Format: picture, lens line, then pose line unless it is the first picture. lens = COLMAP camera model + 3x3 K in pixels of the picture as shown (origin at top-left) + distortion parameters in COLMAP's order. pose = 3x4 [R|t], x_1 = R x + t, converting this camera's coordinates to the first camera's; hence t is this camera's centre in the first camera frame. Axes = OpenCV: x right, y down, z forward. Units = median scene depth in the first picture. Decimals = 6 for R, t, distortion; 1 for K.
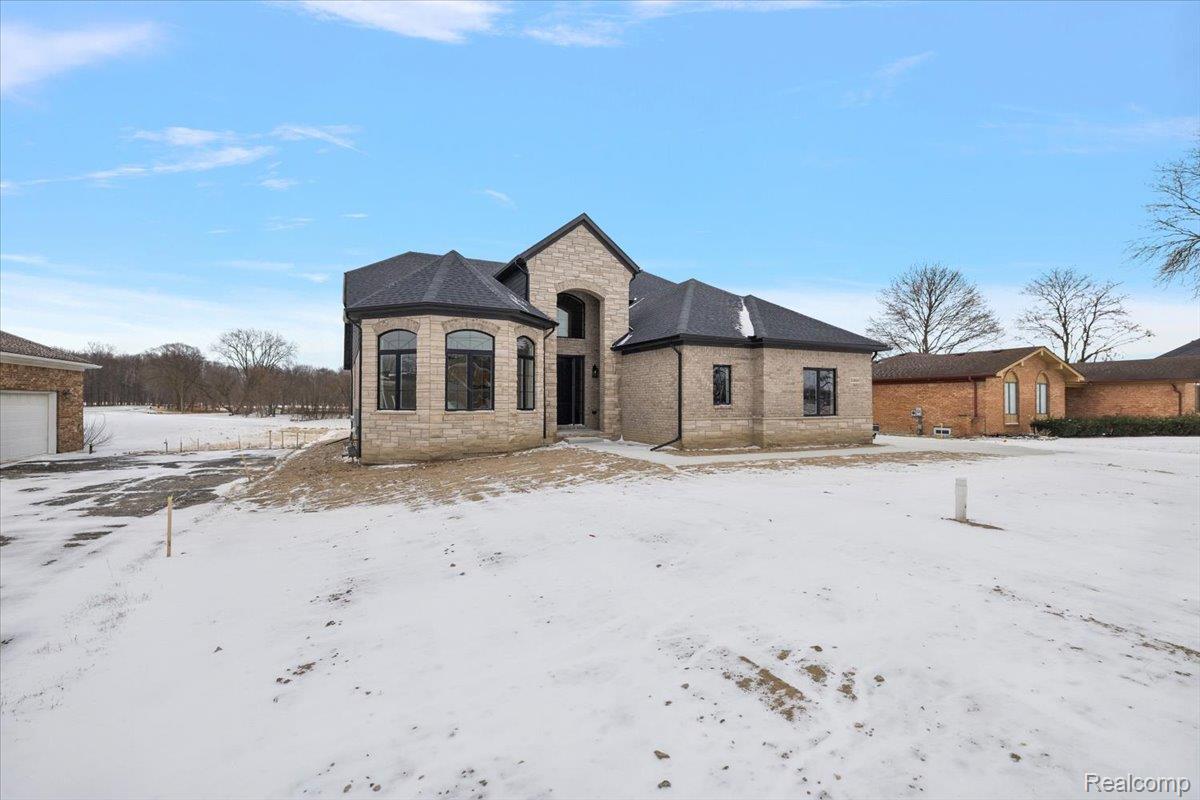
lens RADIAL K [[539.5, 0, 602.0], [0, 539.5, 394.2], [0, 0, 1]] dist [-0.007699, 0.000180]
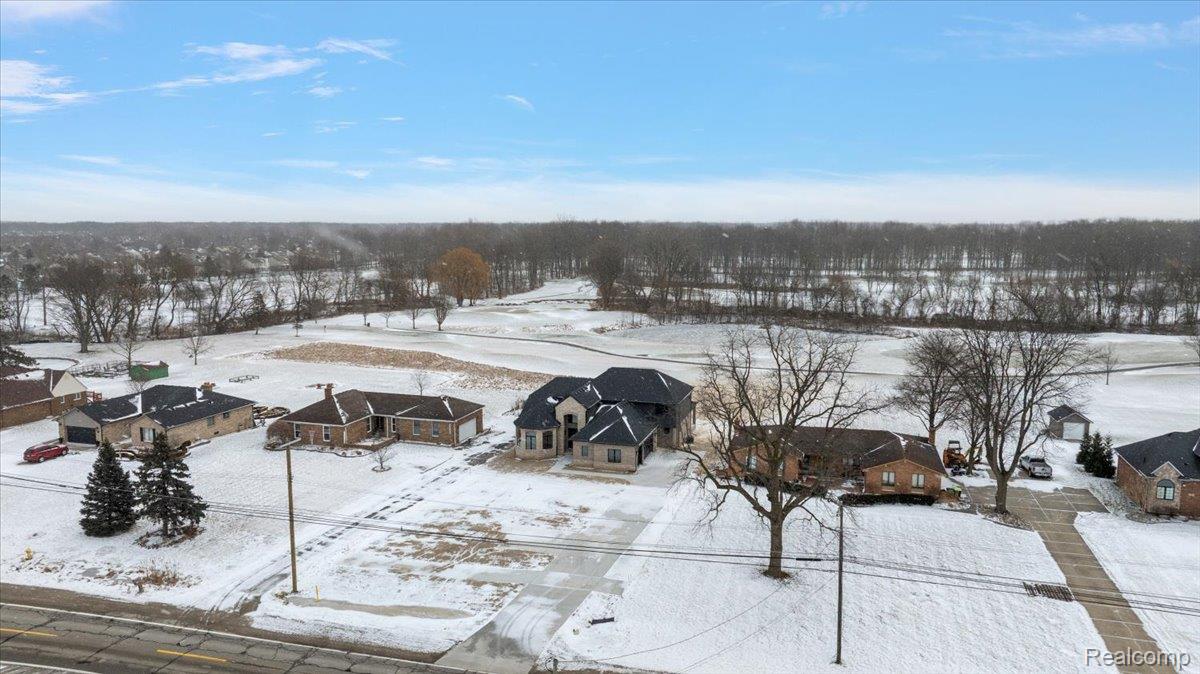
lens RADIAL K [[846.4, 0, 606.7], [0, 846.4, 334.4], [0, 0, 1]] dist [-0.016553, 0.003390]
pose [[0.743602, 0.083050, -0.663444, 4.045922], [0.009711, 0.990810, 0.134915, -1.565938], [0.668552, -0.106766, 0.735962, -3.059232]]
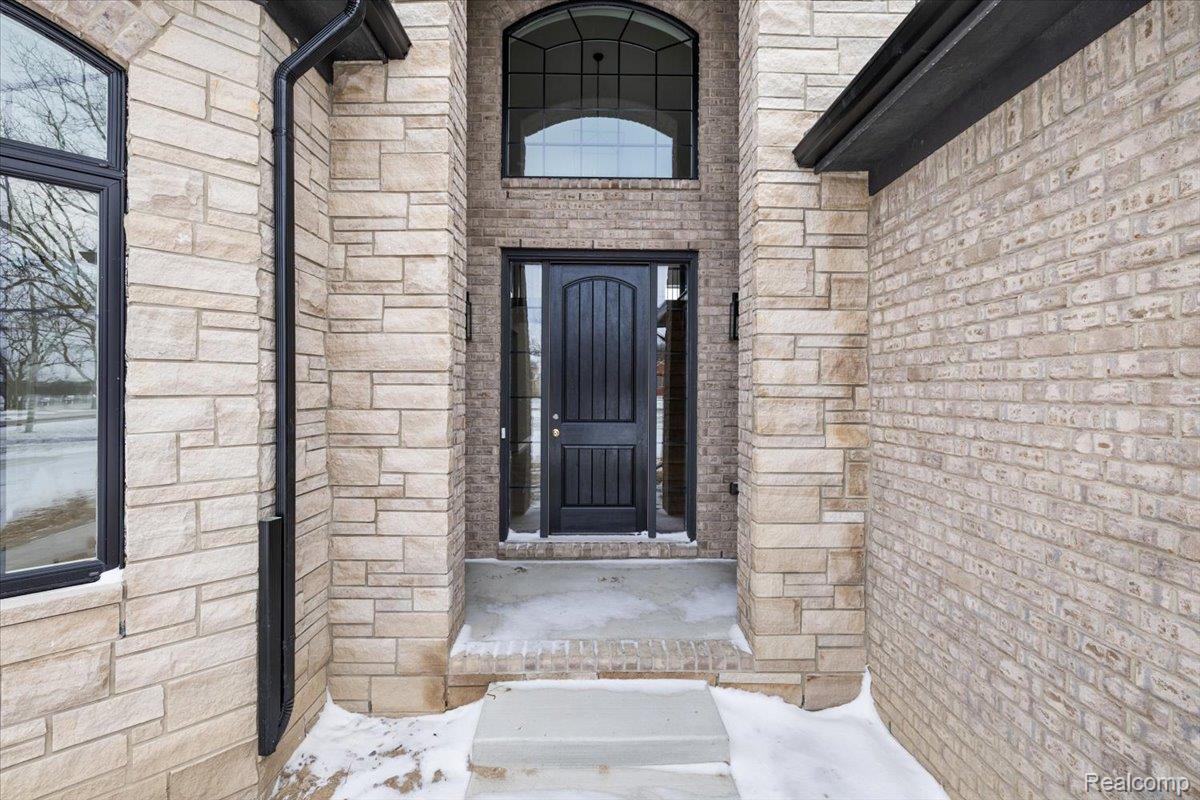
lens RADIAL K [[539.5, 0, 602.0], [0, 539.5, 394.2], [0, 0, 1]] dist [-0.007699, 0.000180]
pose [[0.907621, 0.005953, -0.419747, 0.035661], [0.003206, 0.999772, 0.021112, -0.016466], [0.419777, -0.020507, 0.907395, 0.914698]]
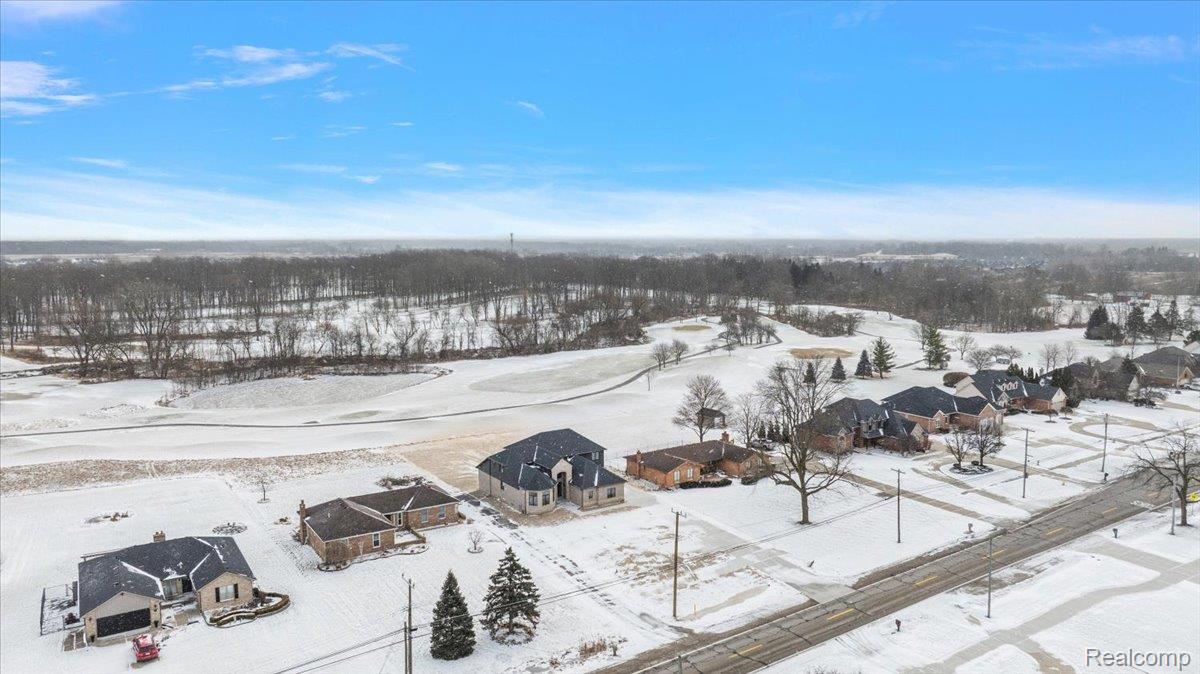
lens RADIAL K [[831.4, 0, 600.0], [0, 831.4, 337.0], [0, 0, 1]] dist [-0.014991, -0.002272]
pose [[0.991301, -0.021337, 0.129873, -0.674071], [0.004652, 0.991835, 0.127446, -2.461387], [-0.131532, -0.125733, 0.983306, -6.472951]]
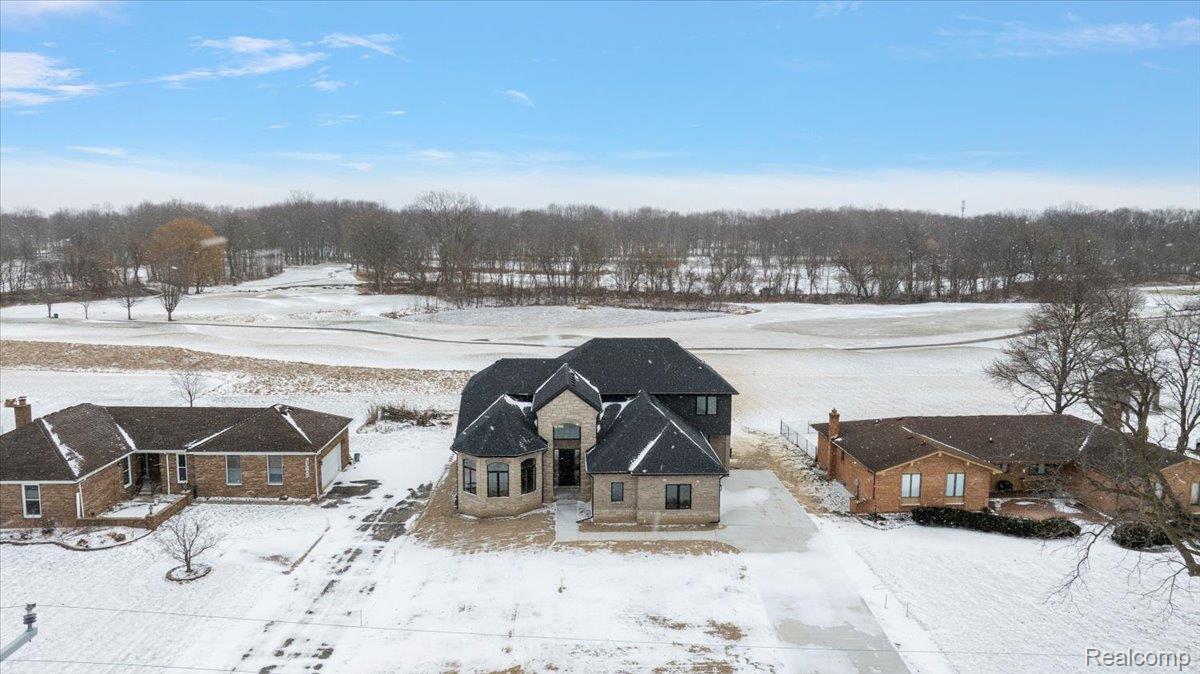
lens RADIAL K [[840.9, 0, 608.0], [0, 840.9, 336.0], [0, 0, 1]] dist [-0.021849, -0.000653]
pose [[0.921951, 0.055661, -0.383287, 1.289466], [-0.001505, 0.990127, 0.140166, -0.977674], [0.387304, -0.128649, 0.912932, -1.689094]]
